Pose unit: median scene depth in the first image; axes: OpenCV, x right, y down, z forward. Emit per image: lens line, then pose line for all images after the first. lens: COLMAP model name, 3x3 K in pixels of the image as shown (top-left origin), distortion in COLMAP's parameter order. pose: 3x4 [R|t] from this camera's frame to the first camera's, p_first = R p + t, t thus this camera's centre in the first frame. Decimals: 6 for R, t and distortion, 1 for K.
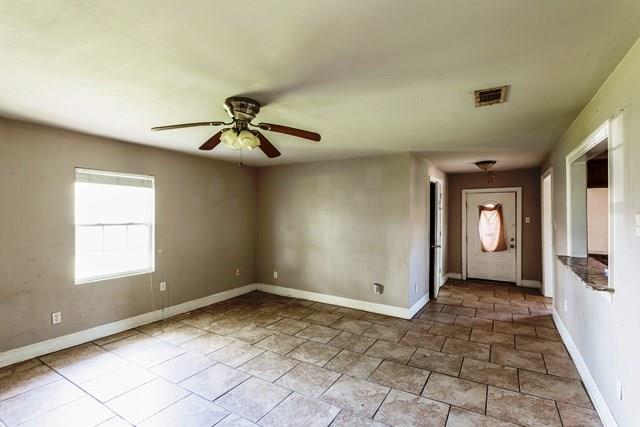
lens RADIAL K [[300.9, 0, 323.0], [0, 300.9, 213.6], [0, 0, 1]] dist [0.003129, 0.000949]
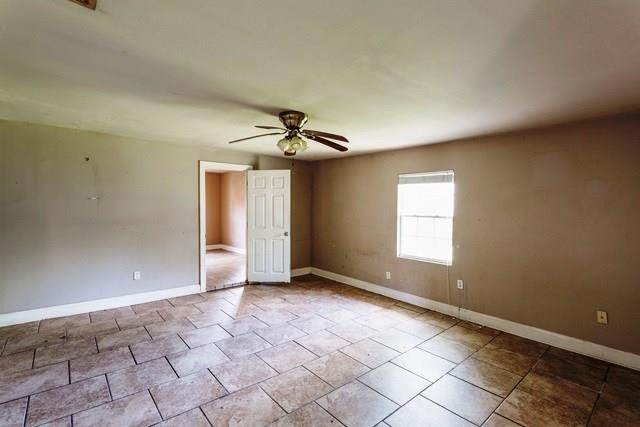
lens RADIAL K [[300.9, 0, 319.0], [0, 300.9, 212.6], [0, 0, 1]] dist [0.003129, 0.000949]
pose [[-0.323061, 0.010722, -0.946317, 0.578671], [-0.016023, 0.999731, 0.016797, 0.007998], [0.946243, 0.020589, -0.322802, 1.000943]]
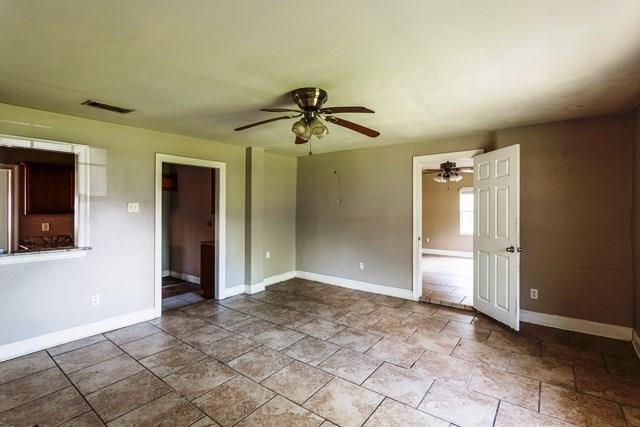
lens RADIAL K [[300.9, 0, 321.9], [0, 300.9, 209.8], [0, 0, 1]] dist [0.003129, 0.000949]
pose [[-0.993227, -0.003668, 0.116131, -0.284708], [-0.001918, 0.999883, 0.015180, 0.008260], [-0.116173, 0.014855, -0.993118, 1.335748]]
